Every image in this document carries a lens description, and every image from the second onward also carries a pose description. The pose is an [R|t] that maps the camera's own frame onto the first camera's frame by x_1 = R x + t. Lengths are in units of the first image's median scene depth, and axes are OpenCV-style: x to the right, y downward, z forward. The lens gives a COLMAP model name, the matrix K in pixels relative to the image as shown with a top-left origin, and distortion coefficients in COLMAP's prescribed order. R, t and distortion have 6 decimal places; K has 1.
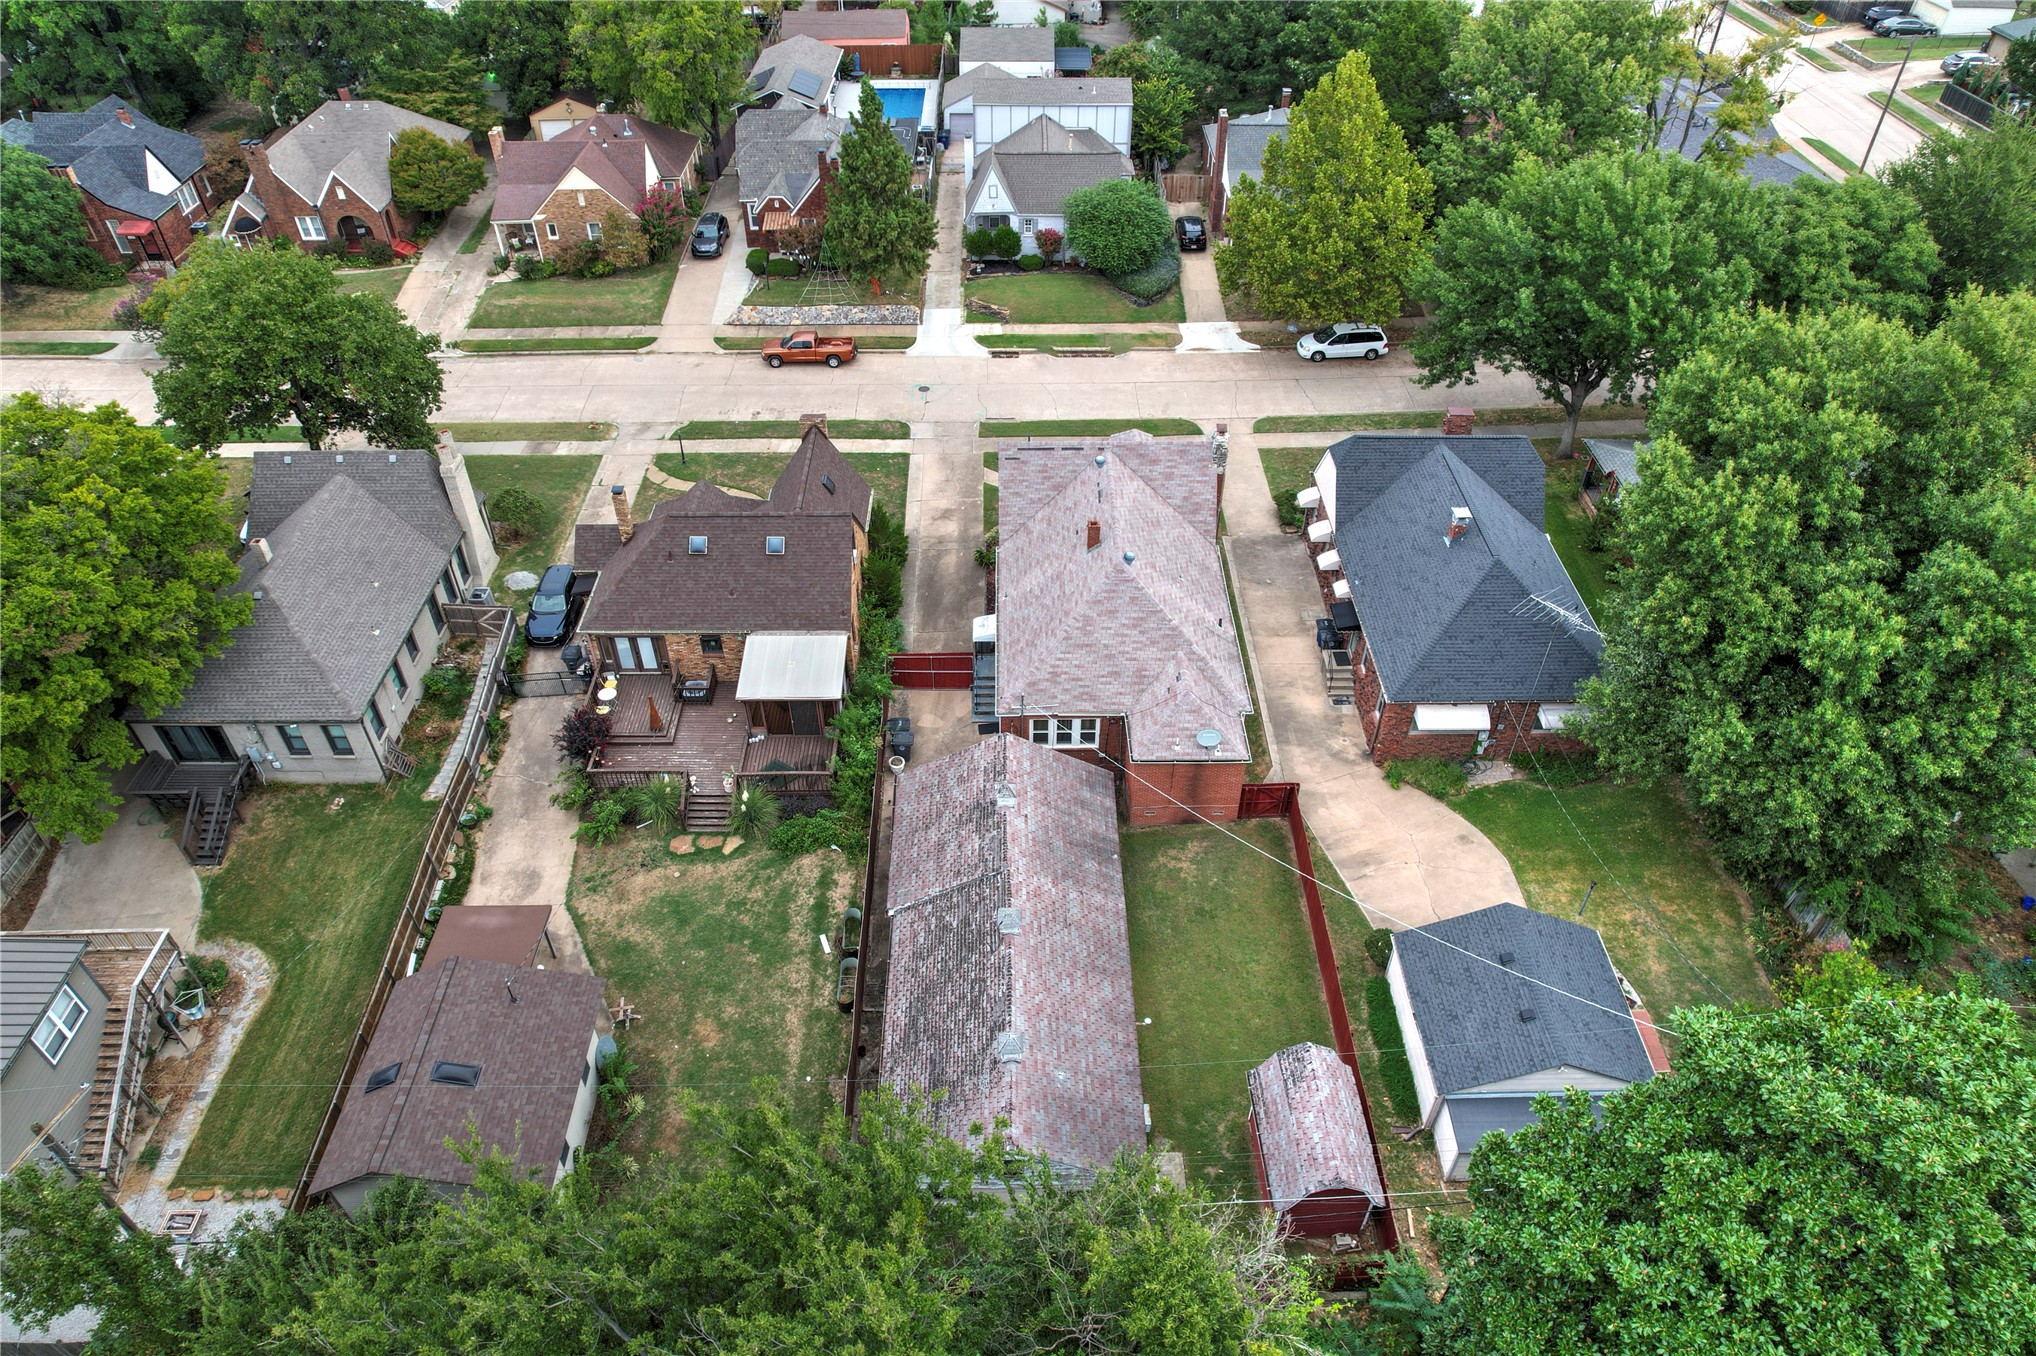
lens RADIAL K [[1276.6, 0, 1018.0], [0, 1276.6, 678.0], [0, 0, 1]] dist [-0.000031, -0.000011]
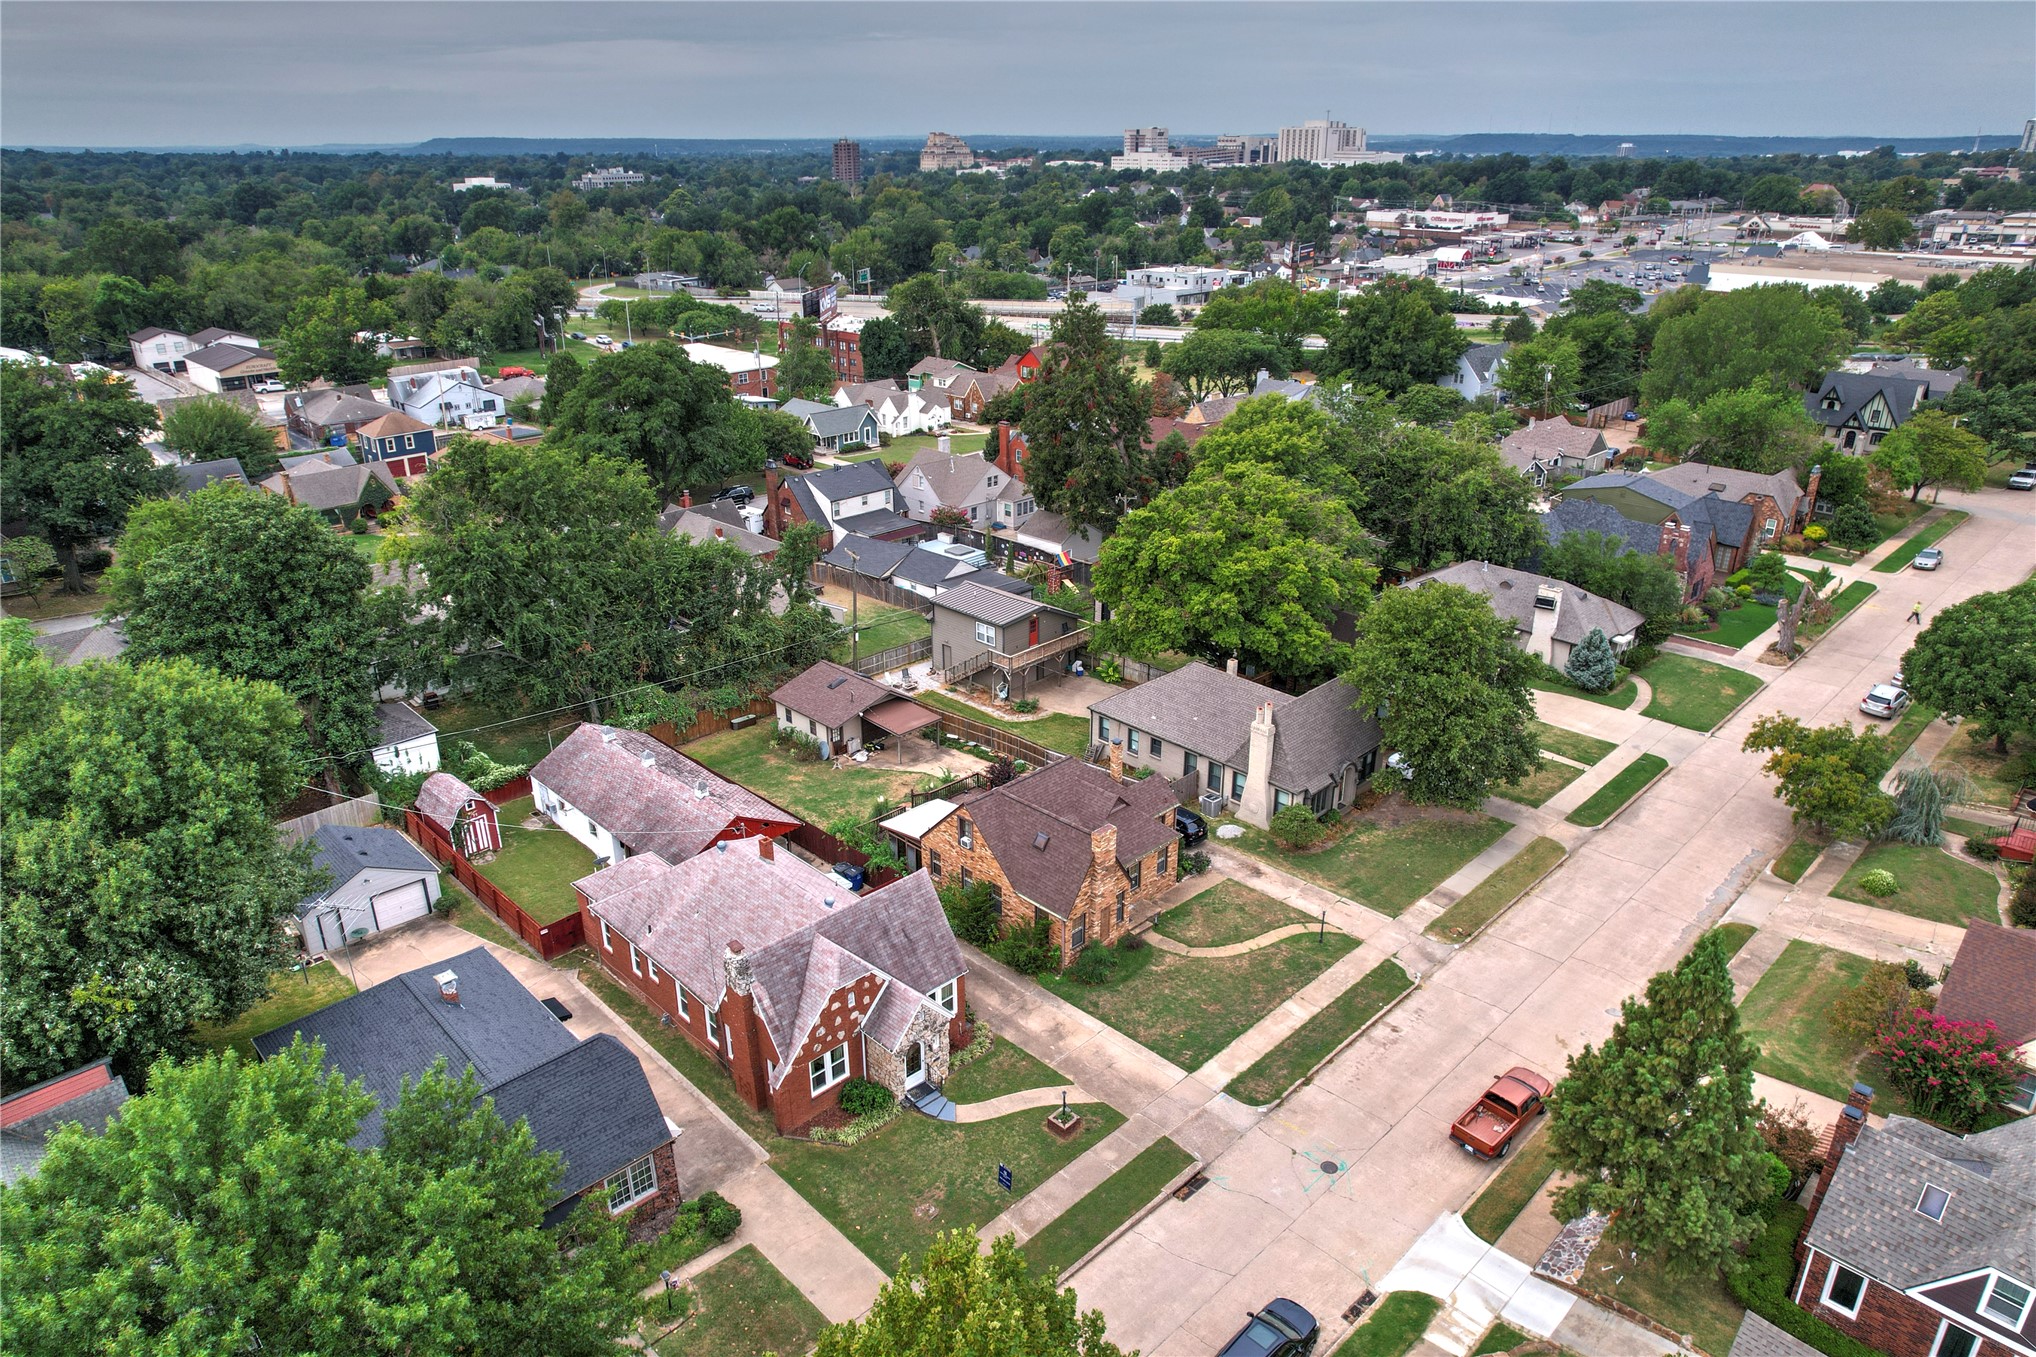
lens RADIAL K [[1276.6, 0, 1018.0], [0, 1276.6, 678.5], [0, 0, 1]] dist [-0.000031, -0.000011]
pose [[-0.723629, 0.274454, -0.633274, 0.433092], [-0.450987, 0.506543, 0.734864, -0.839359], [0.522467, 0.817367, -0.242774, 0.934434]]
